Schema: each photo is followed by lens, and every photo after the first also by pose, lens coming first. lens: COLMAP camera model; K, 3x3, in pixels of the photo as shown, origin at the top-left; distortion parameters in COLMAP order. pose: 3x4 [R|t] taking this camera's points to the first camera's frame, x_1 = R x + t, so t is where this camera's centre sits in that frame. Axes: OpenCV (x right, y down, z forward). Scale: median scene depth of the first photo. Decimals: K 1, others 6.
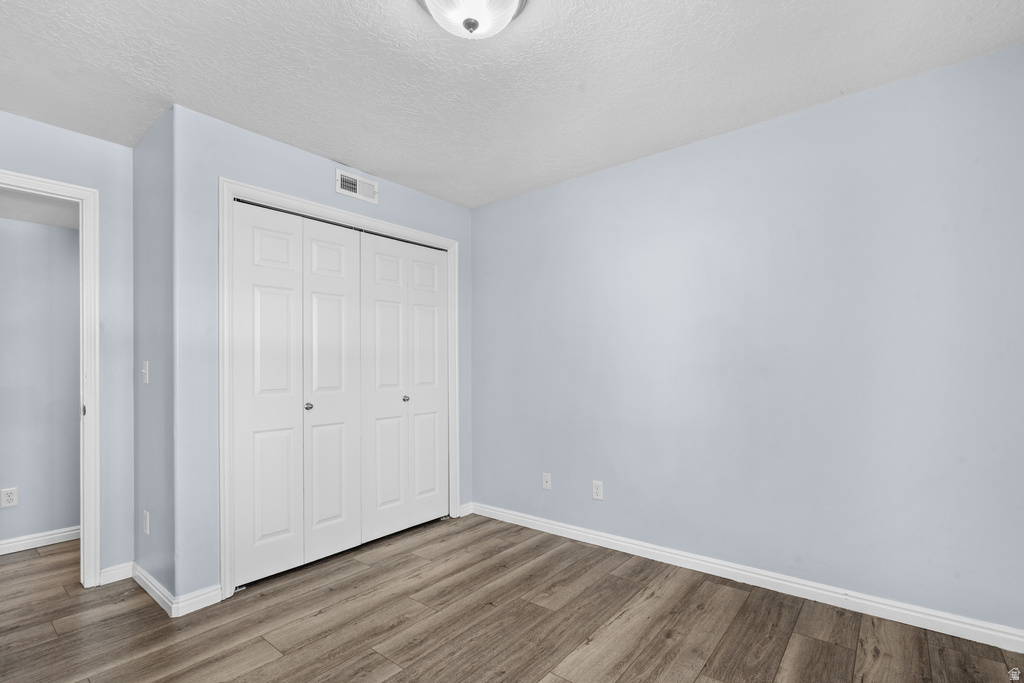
lens RADIAL K [[477.0, 0, 512.3], [0, 477.0, 359.6], [0, 0, 1]] dist [-0.001107, -0.000008]
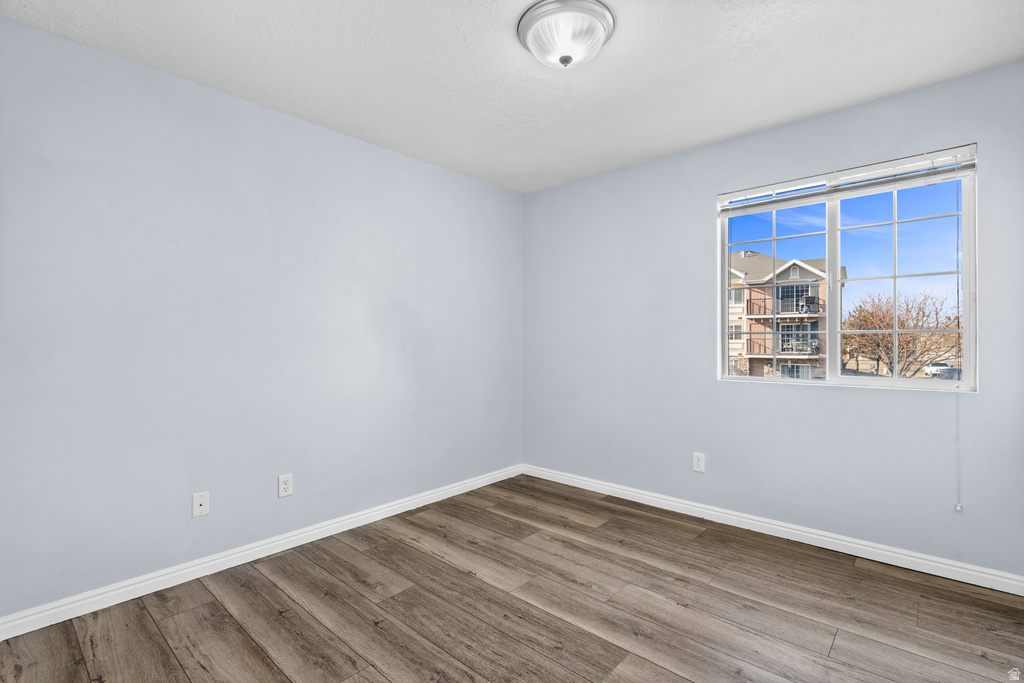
lens RADIAL K [[467.9, 0, 515.5], [0, 467.9, 335.8], [0, 0, 1]] dist [-0.002980, -0.000267]
pose [[0.047433, 0.021804, 0.998636, -0.787913], [-0.015176, 0.999662, -0.021105, 0.010255], [-0.998759, -0.014154, 0.047748, 0.643977]]
